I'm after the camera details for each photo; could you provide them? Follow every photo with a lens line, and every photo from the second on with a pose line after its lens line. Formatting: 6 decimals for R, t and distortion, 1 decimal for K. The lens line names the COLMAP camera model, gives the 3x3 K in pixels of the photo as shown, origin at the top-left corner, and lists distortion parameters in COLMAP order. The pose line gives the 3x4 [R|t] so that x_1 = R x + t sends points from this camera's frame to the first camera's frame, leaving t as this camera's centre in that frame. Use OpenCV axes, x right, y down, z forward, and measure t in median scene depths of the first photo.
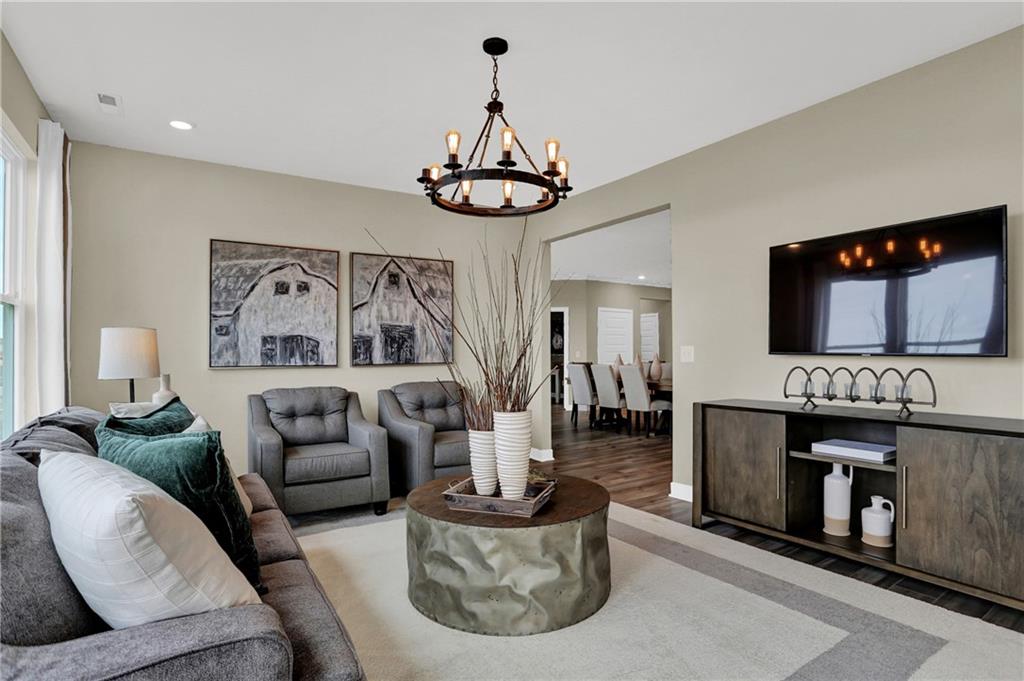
lens RADIAL K [[511.2, 0, 521.1], [0, 511.2, 340.2], [0, 0, 1]] dist [-0.056666, 0.001326]
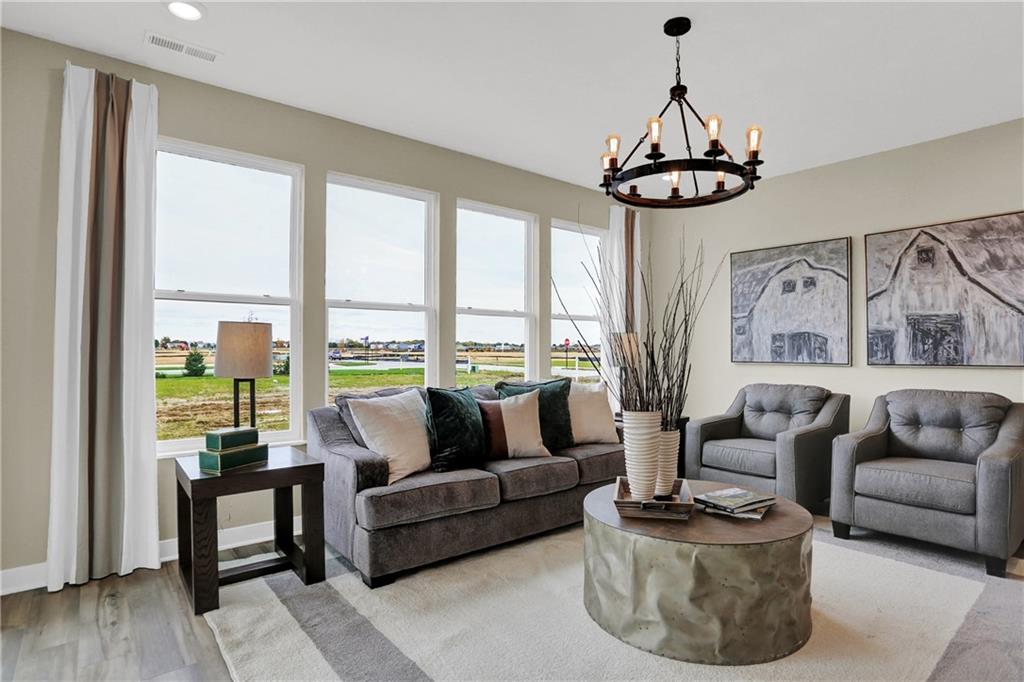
lens RADIAL K [[527.4, 0, 515.5], [0, 527.4, 339.2], [0, 0, 1]] dist [-0.054214, 0.001267]
pose [[0.109158, -0.013614, -0.993931, 0.505584], [0.020656, 0.999721, -0.011425, 0.003831], [0.993810, -0.019283, 0.109409, 0.332846]]
